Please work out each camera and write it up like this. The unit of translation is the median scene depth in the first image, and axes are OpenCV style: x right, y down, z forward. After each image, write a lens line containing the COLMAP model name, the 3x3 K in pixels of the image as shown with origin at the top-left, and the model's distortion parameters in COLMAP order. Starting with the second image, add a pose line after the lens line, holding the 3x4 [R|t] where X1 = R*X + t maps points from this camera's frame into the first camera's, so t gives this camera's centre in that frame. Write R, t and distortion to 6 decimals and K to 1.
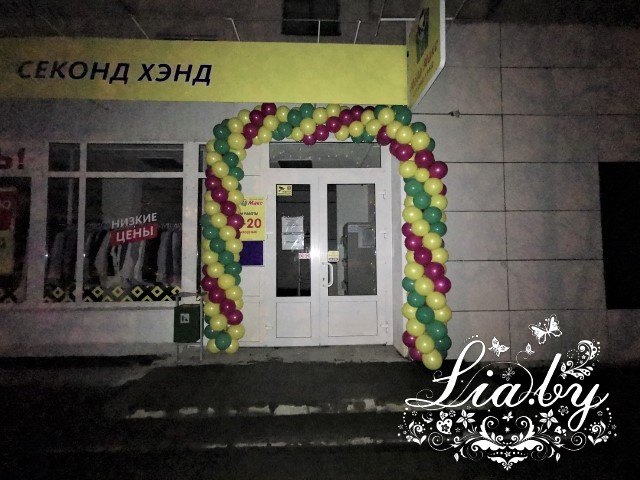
lens RADIAL K [[291.6, 0, 327.4], [0, 291.6, 240.7], [0, 0, 1]] dist [0.000142, -0.000091]
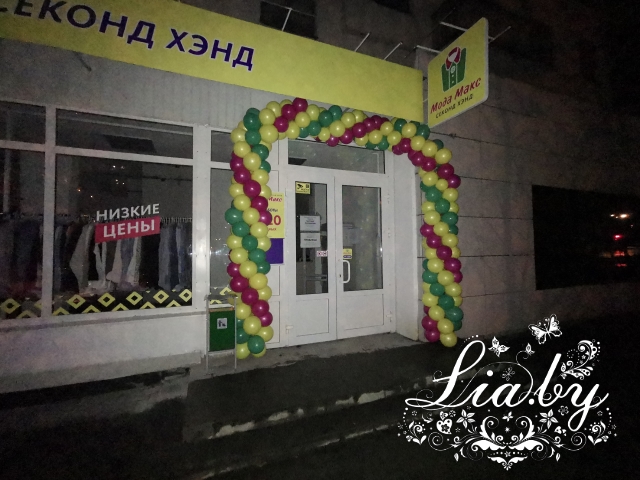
lens RADIAL K [[291.6, 0, 327.4], [0, 291.6, 240.7], [0, 0, 1]] dist [0.000142, -0.000091]
pose [[0.939085, 0.008704, 0.343574, -0.434695], [-0.010189, 0.999945, 0.002518, 0.004057], [-0.343533, -0.005865, 0.939122, 0.036358]]
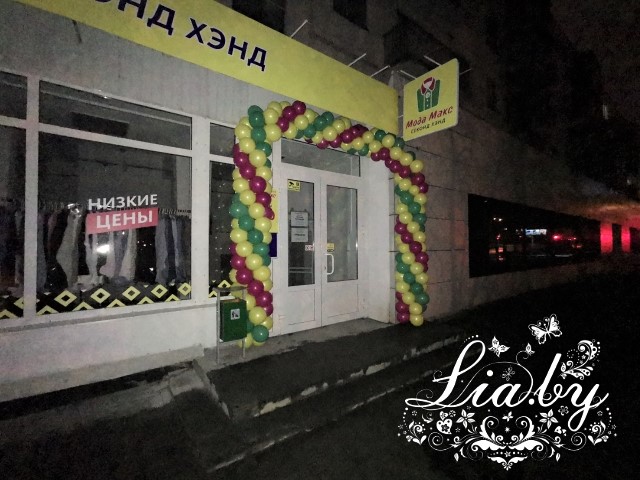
lens RADIAL K [[291.6, 0, 327.4], [0, 291.6, 240.7], [0, 0, 1]] dist [0.000142, -0.000091]
pose [[0.821334, 0.014480, 0.570264, -0.686659], [-0.025713, 0.999601, 0.011651, 0.011488], [-0.569868, -0.024233, 0.821379, 0.062808]]
